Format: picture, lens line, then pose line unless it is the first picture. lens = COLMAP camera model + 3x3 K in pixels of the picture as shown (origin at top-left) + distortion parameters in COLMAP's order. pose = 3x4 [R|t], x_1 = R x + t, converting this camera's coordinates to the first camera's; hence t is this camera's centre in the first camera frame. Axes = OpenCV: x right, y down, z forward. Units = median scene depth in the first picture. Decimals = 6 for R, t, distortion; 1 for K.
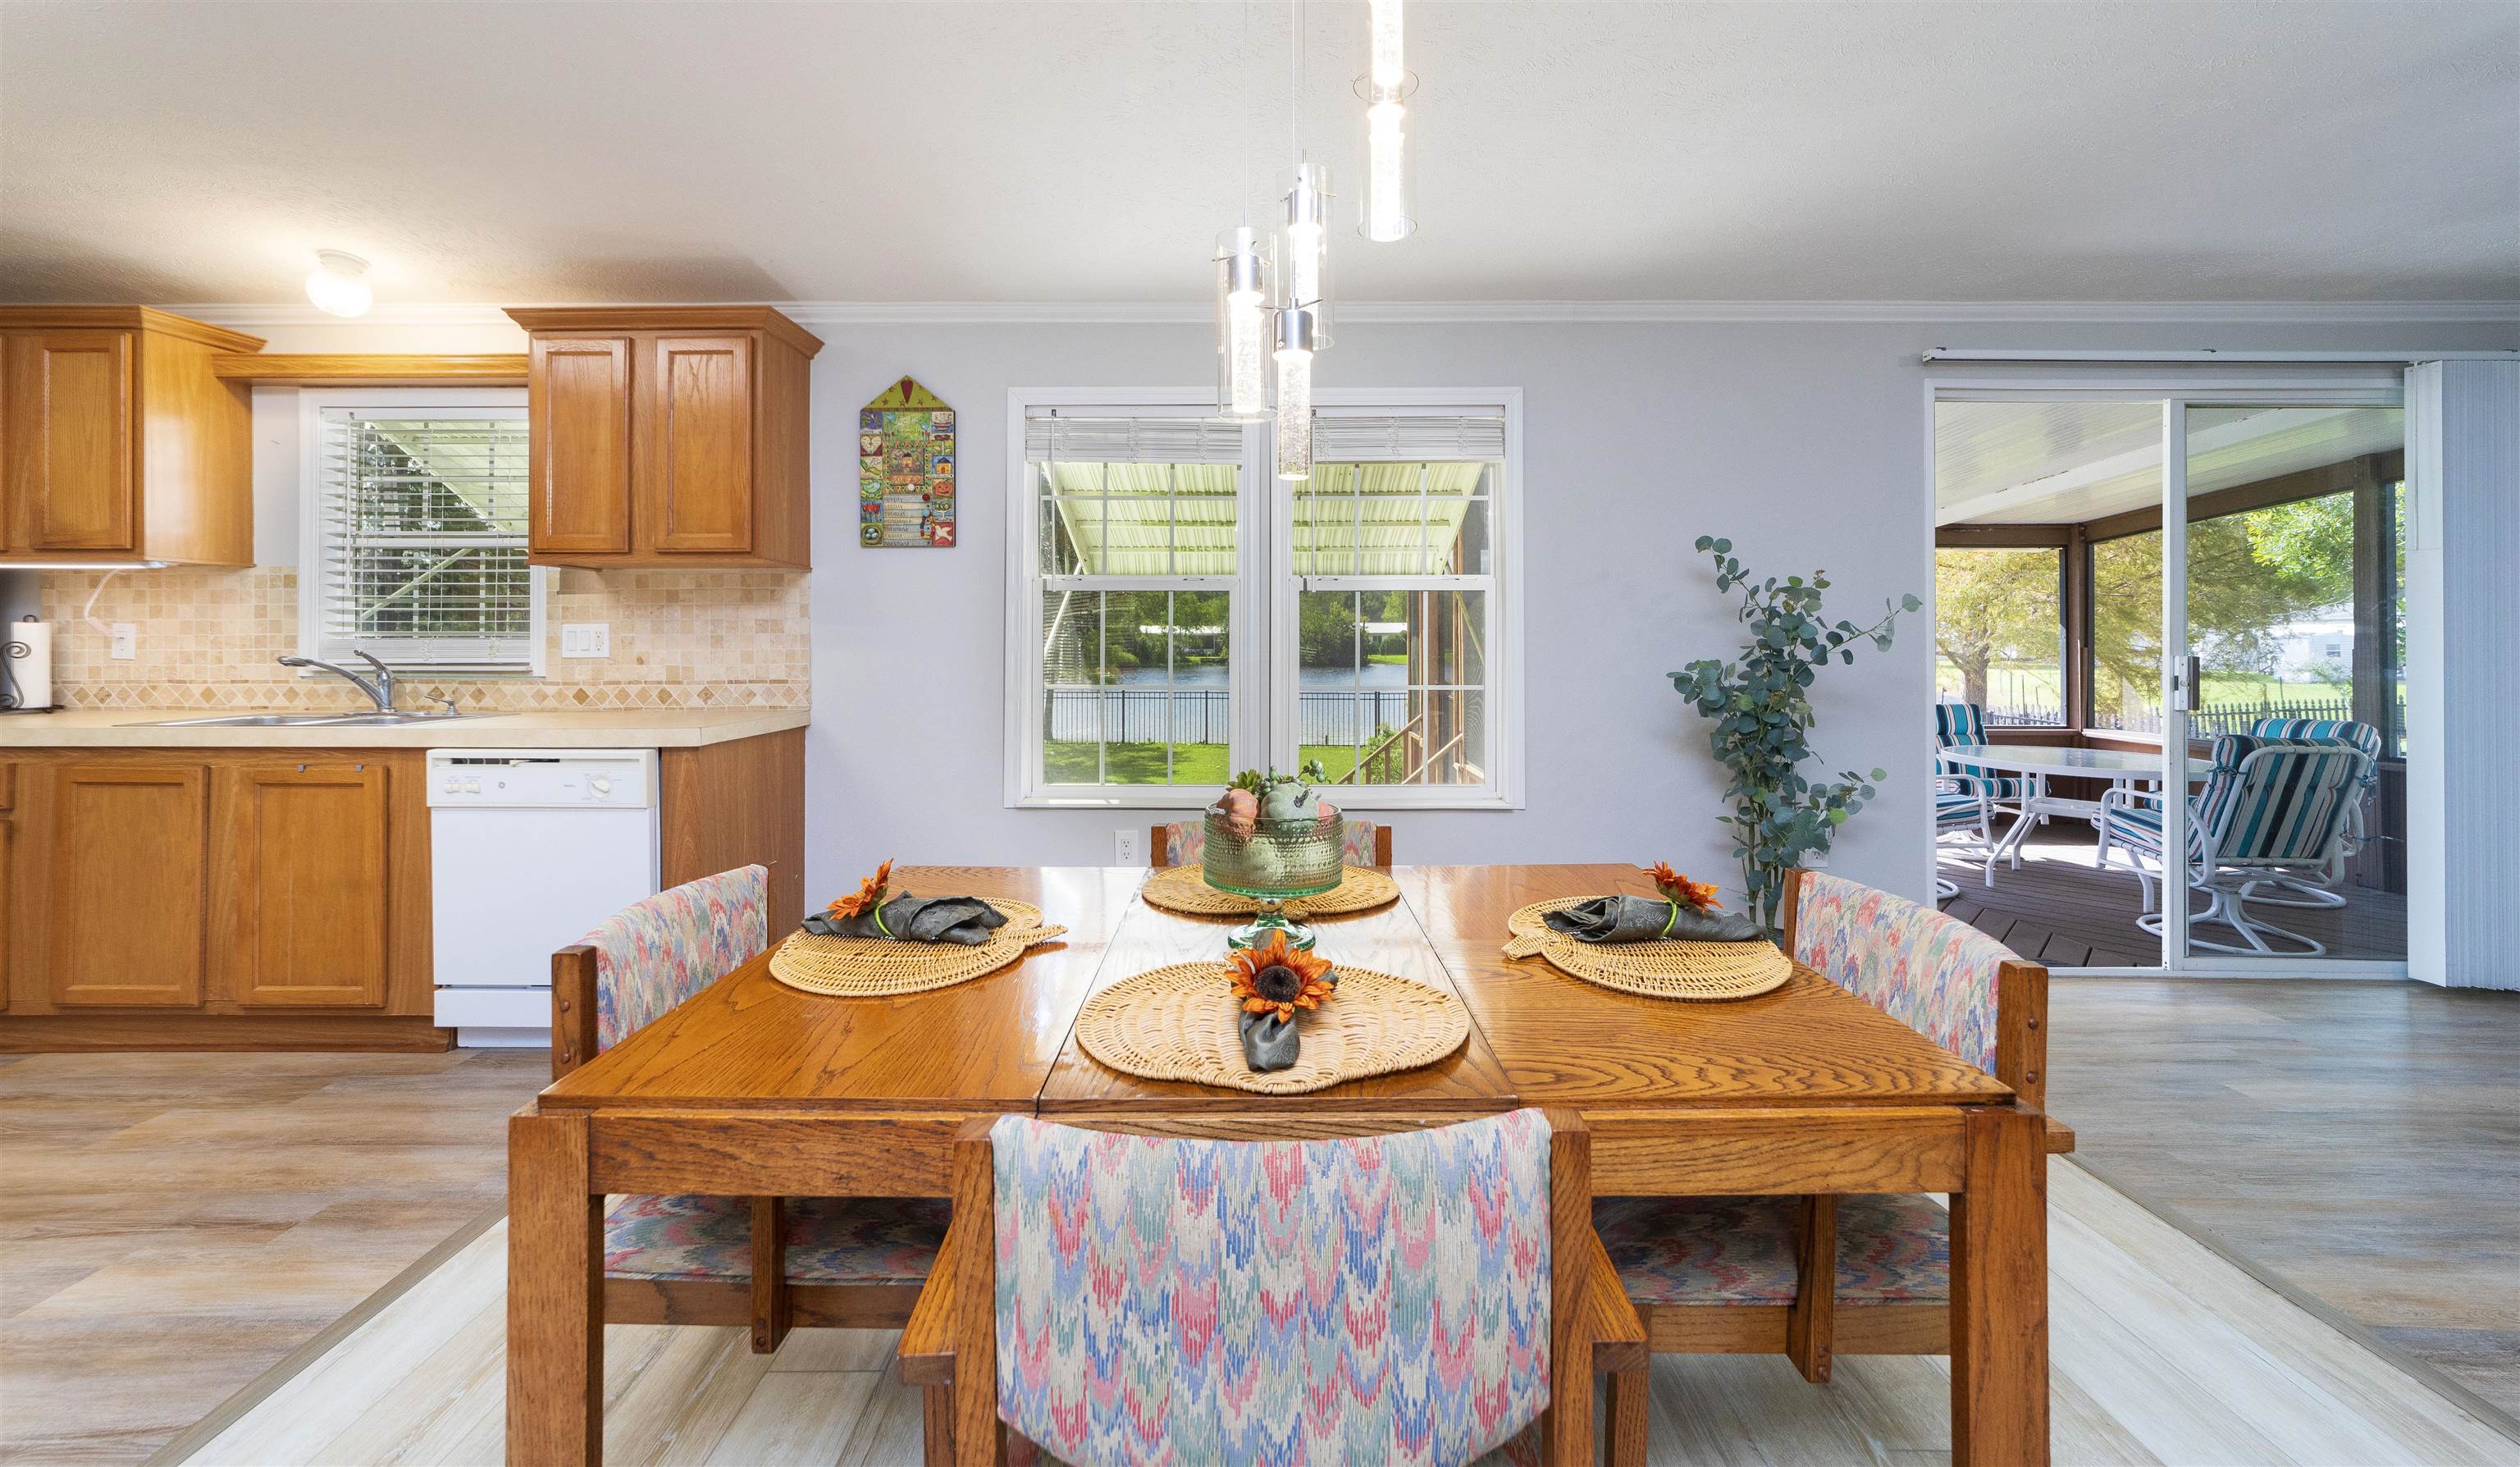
lens RADIAL K [[959.5, 0, 1258.5], [0, 959.5, 633.0], [0, 0, 1]] dist [-0.013653, 0.007128]
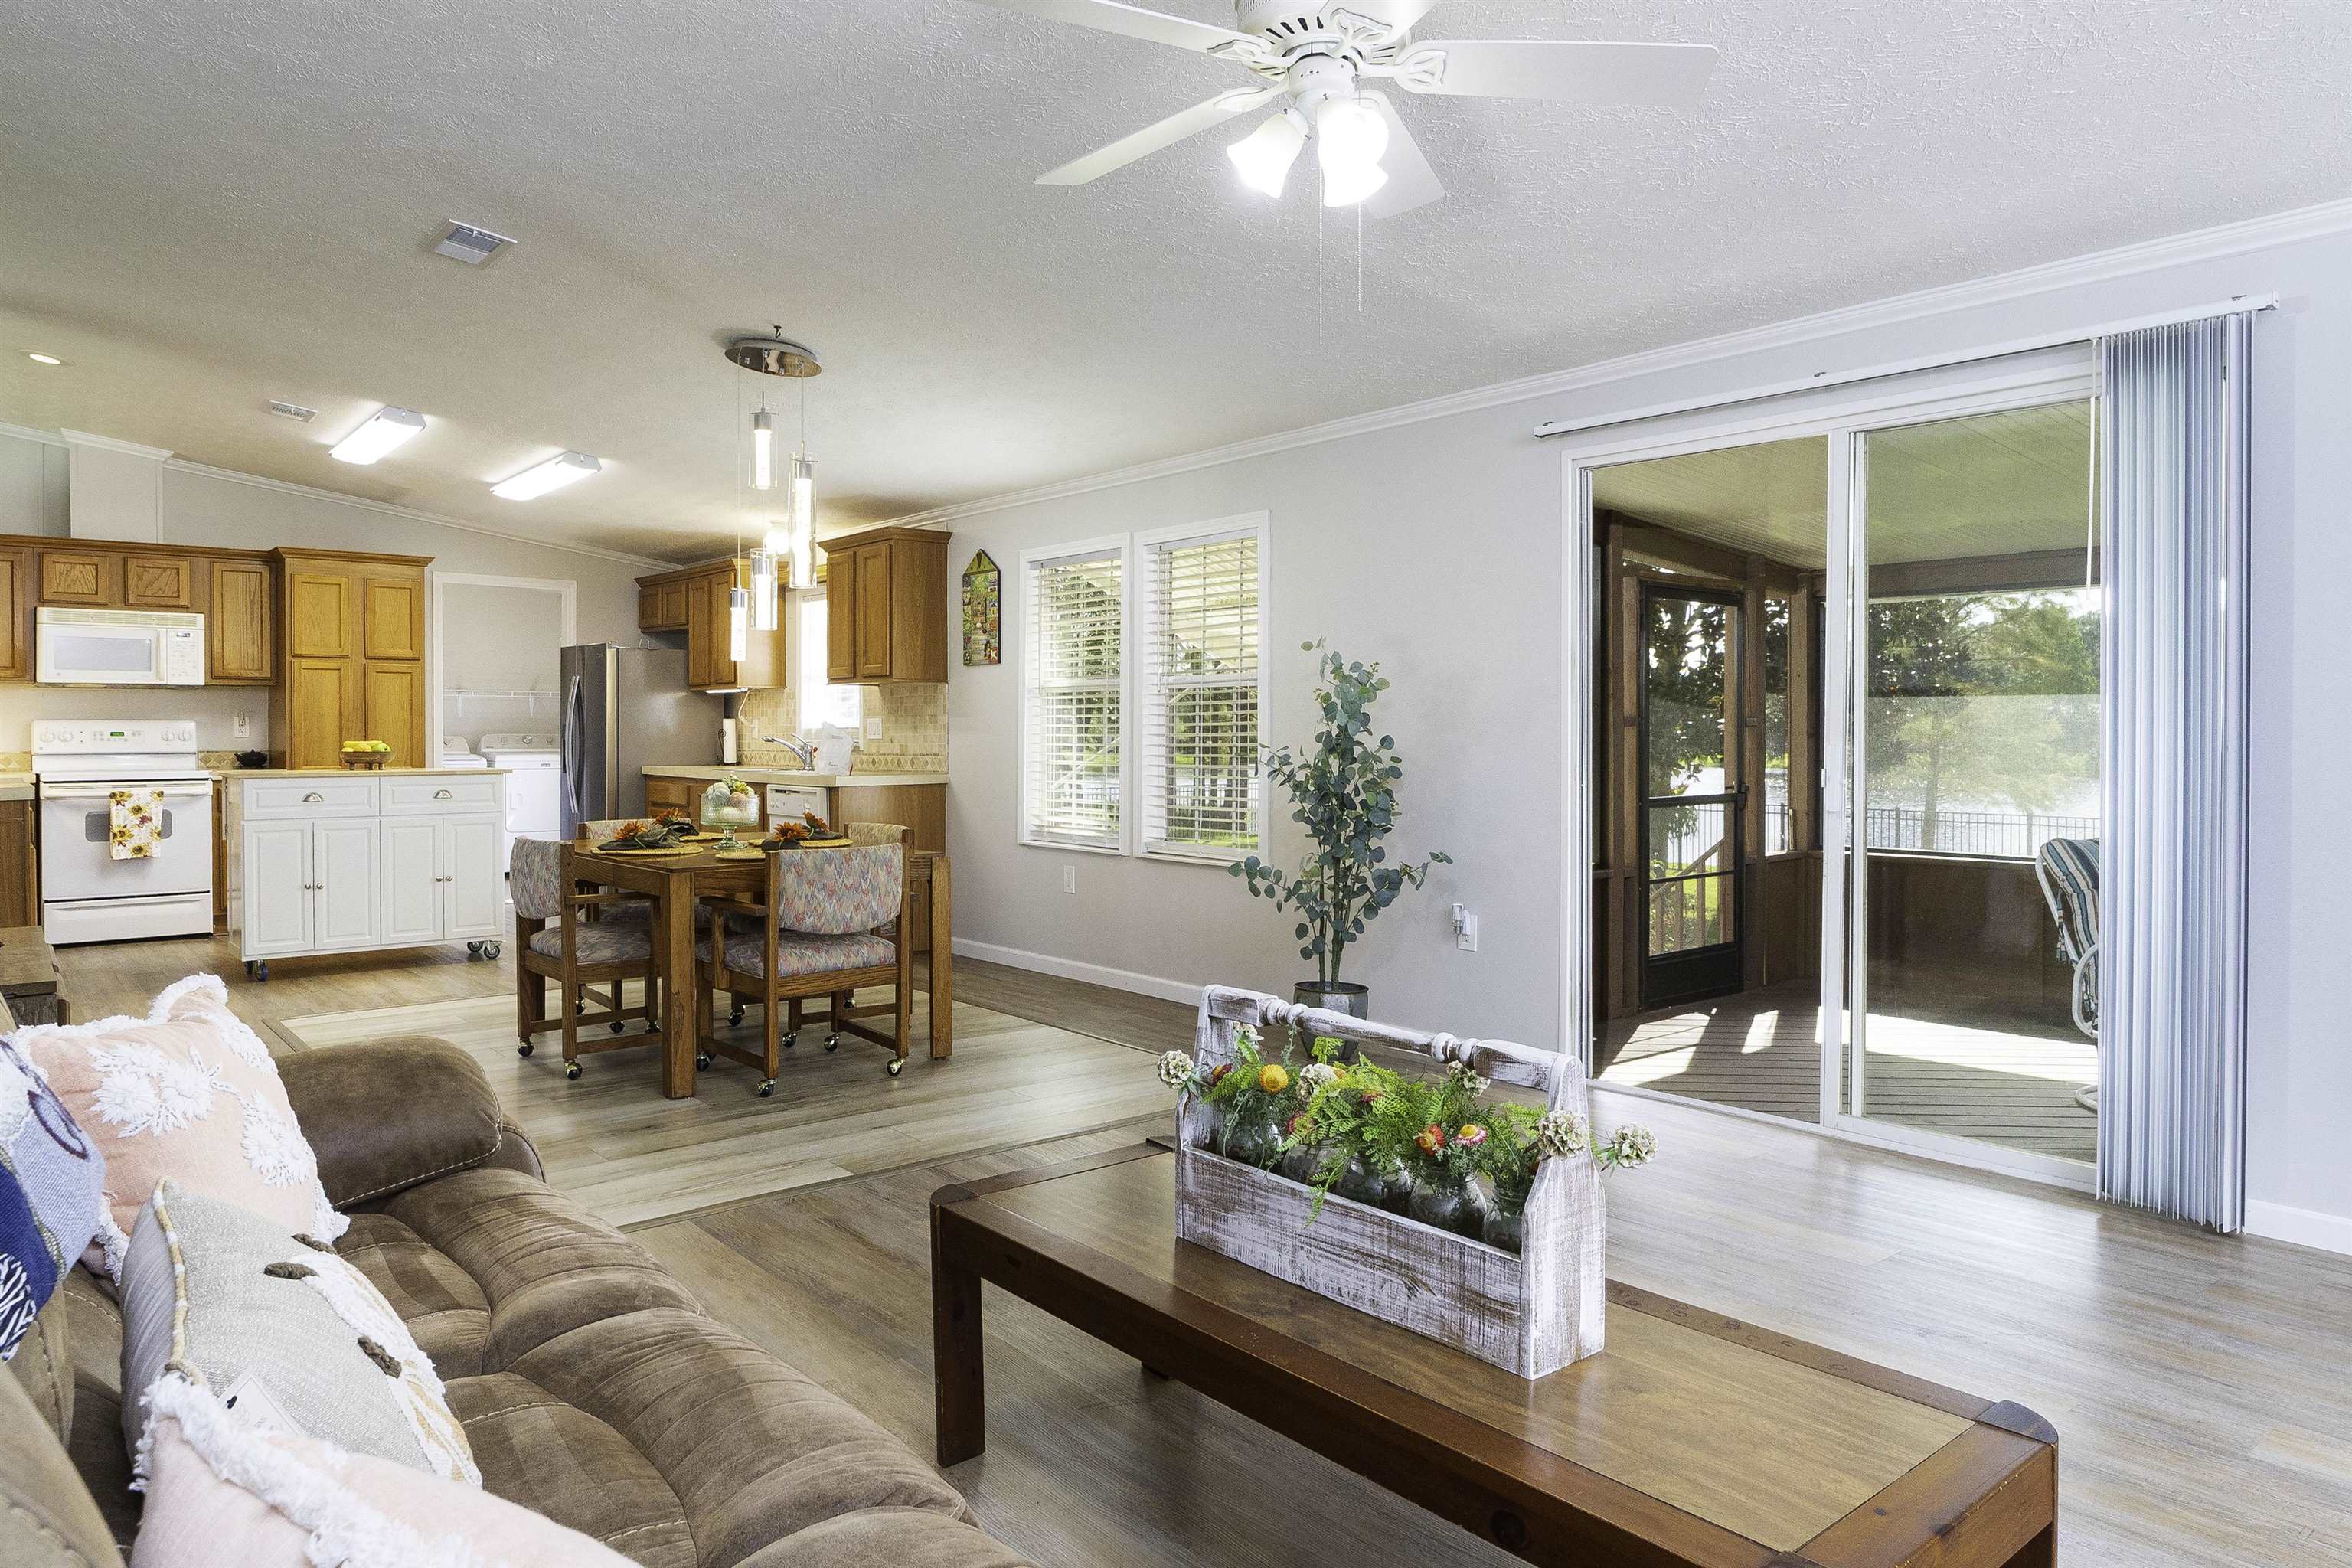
lens RADIAL K [[1471.1, 0, 1133.6], [0, 1471.1, 736.9], [0, 0, 1]] dist [-0.002689, 0.001642]
pose [[0.629453, 0.003741, -0.777030, 1.581924], [0.005011, 0.999948, 0.008874, 0.002349], [0.777023, -0.009480, 0.629401, -0.254114]]
